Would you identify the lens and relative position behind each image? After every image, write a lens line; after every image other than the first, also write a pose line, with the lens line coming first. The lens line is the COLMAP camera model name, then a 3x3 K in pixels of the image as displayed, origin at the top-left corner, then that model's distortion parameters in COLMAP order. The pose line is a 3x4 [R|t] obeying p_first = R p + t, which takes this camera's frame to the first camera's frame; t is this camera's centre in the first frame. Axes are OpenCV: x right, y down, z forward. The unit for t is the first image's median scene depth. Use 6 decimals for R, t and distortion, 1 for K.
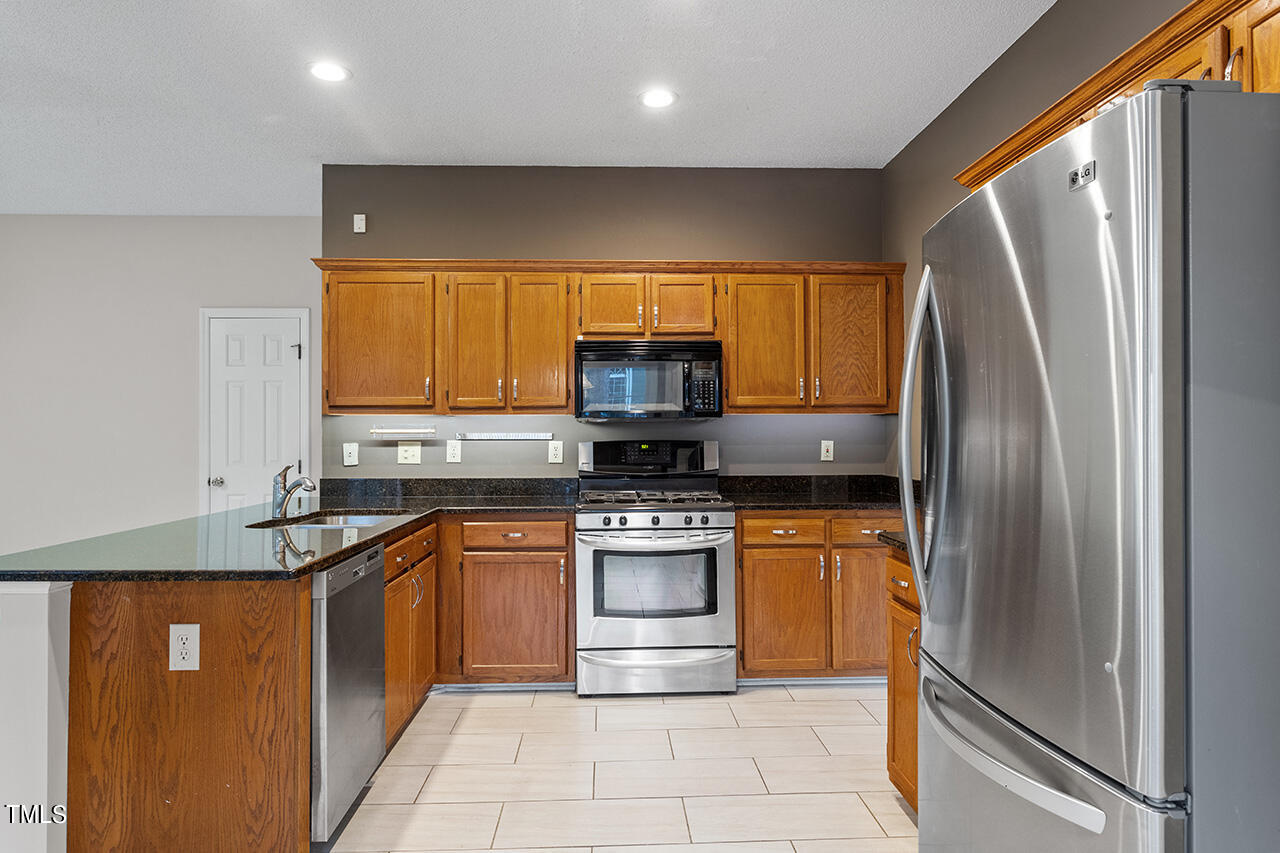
lens RADIAL K [[781.7, 0, 635.0], [0, 781.7, 420.8], [0, 0, 1]] dist [-0.002356, 0.002030]
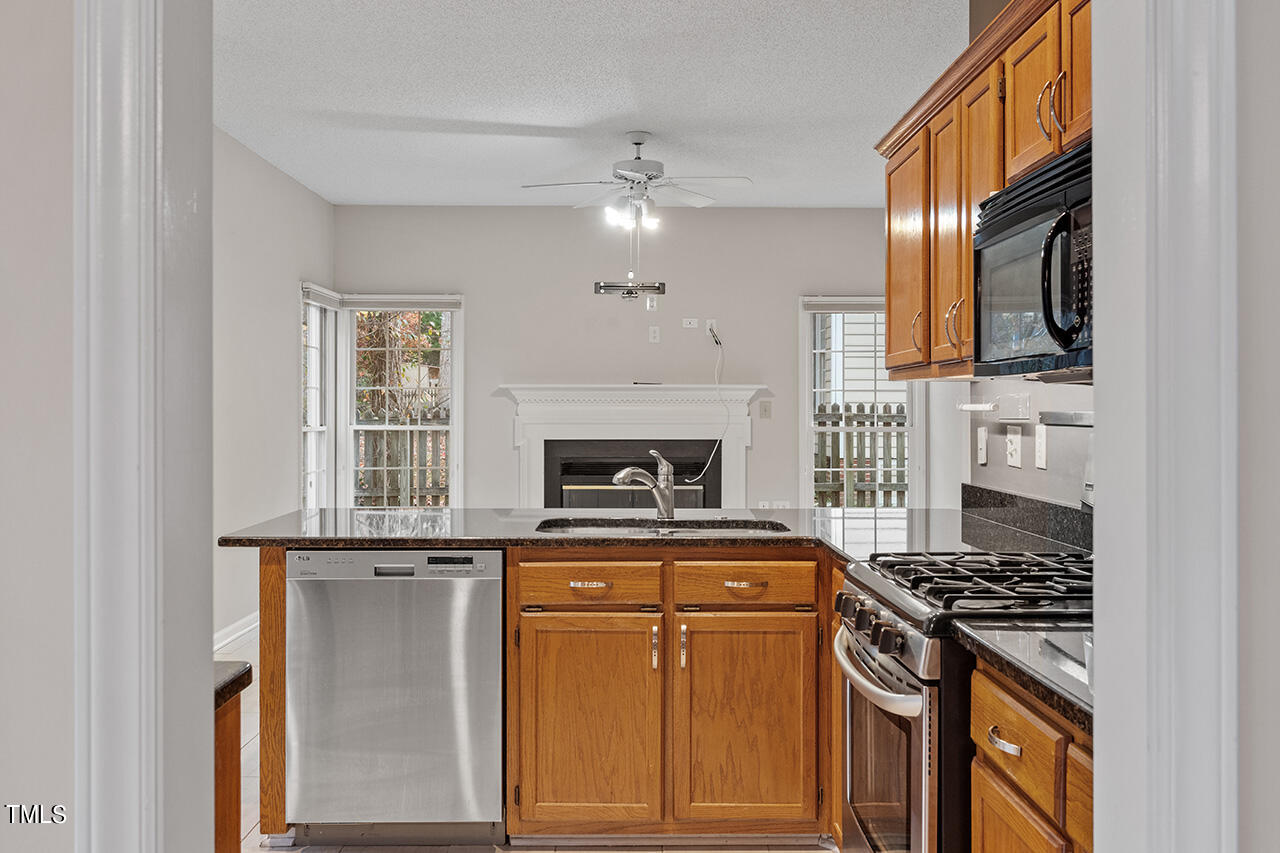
lens RADIAL K [[1227.6, 0, 638.8], [0, 1227.6, 408.6], [0, 0, 1]] dist [-0.005903, -0.000975]
pose [[-0.024678, 0.002067, -0.999693, 0.626246], [0.014769, 0.999889, 0.001703, 0.009611], [0.999586, -0.014723, -0.024705, 0.819295]]
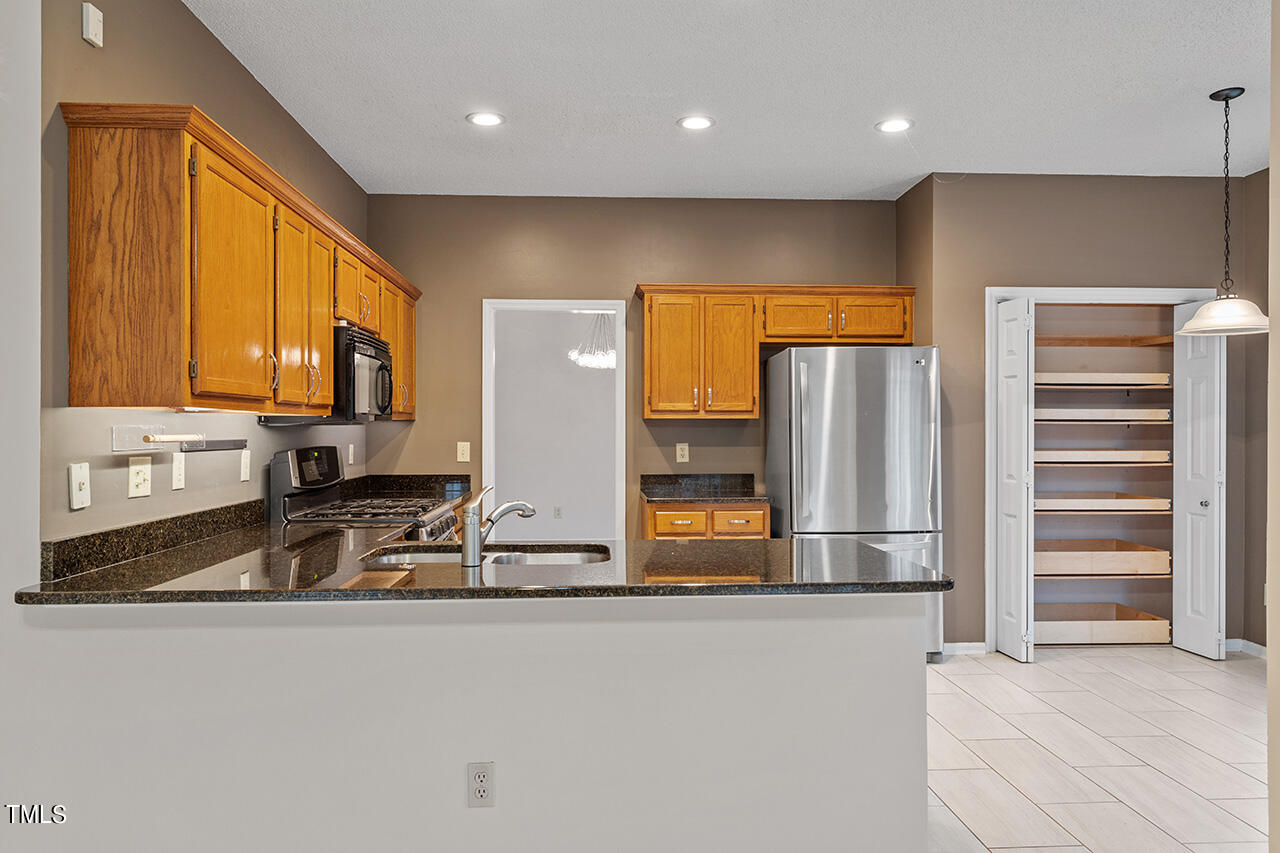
lens RADIAL K [[864.2, 0, 638.2], [0, 864.2, 425.6], [0, 0, 1]] dist [0.005144, 0.001823]
pose [[-0.021111, 0.006761, 0.999754, -0.988112], [-0.015119, 0.999861, -0.007081, 0.003584], [-0.999663, -0.015265, -0.021006, 0.711104]]
